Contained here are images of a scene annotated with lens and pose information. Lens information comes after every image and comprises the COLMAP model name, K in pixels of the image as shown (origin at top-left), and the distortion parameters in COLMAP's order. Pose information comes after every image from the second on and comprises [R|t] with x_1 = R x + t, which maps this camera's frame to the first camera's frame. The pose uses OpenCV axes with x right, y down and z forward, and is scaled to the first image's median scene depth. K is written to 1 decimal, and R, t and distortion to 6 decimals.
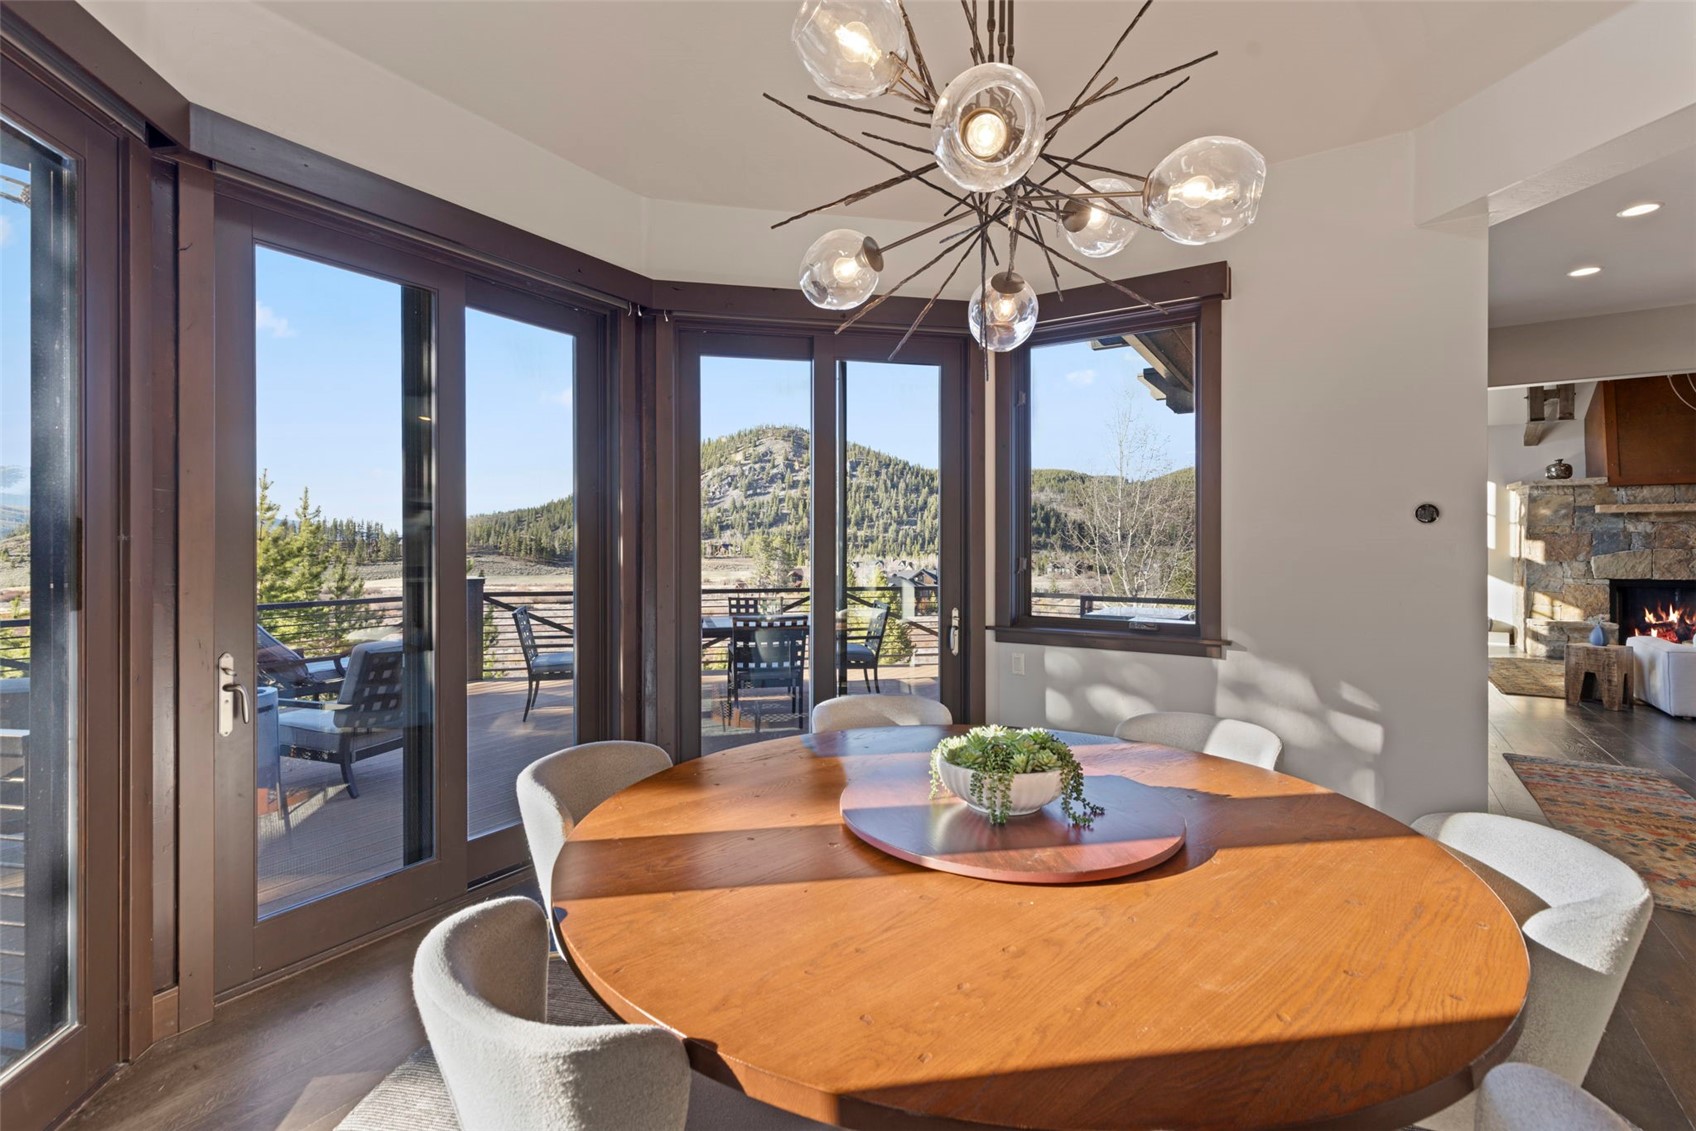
lens RADIAL K [[756.0, 0, 846.7], [0, 756.0, 545.9], [0, 0, 1]] dist [0.003912, 0.000052]
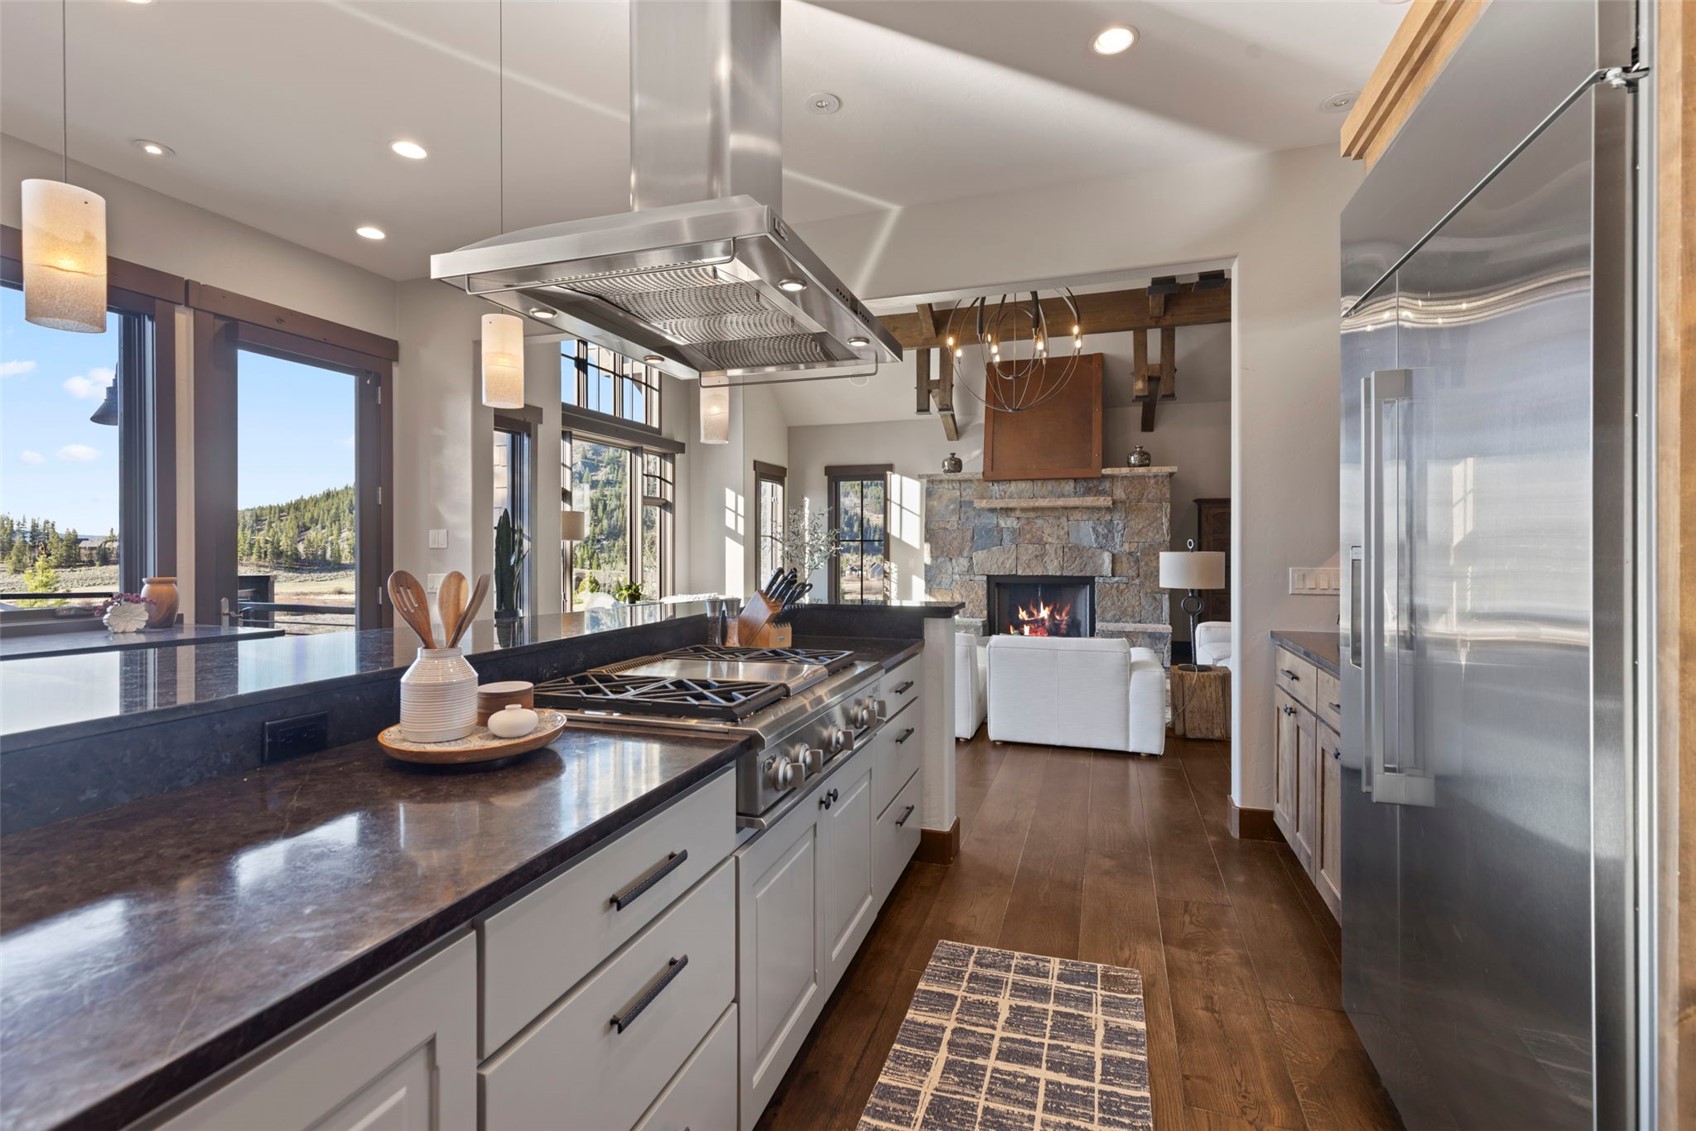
lens RADIAL K [[756.0, 0, 846.7], [0, 756.0, 545.9], [0, 0, 1]] dist [0.003912, 0.000052]
pose [[0.968727, 0.001661, 0.248123, 0.590075], [-0.000581, 0.999990, -0.004428, 0.009793], [-0.248128, 0.004146, 0.968718, 0.101350]]
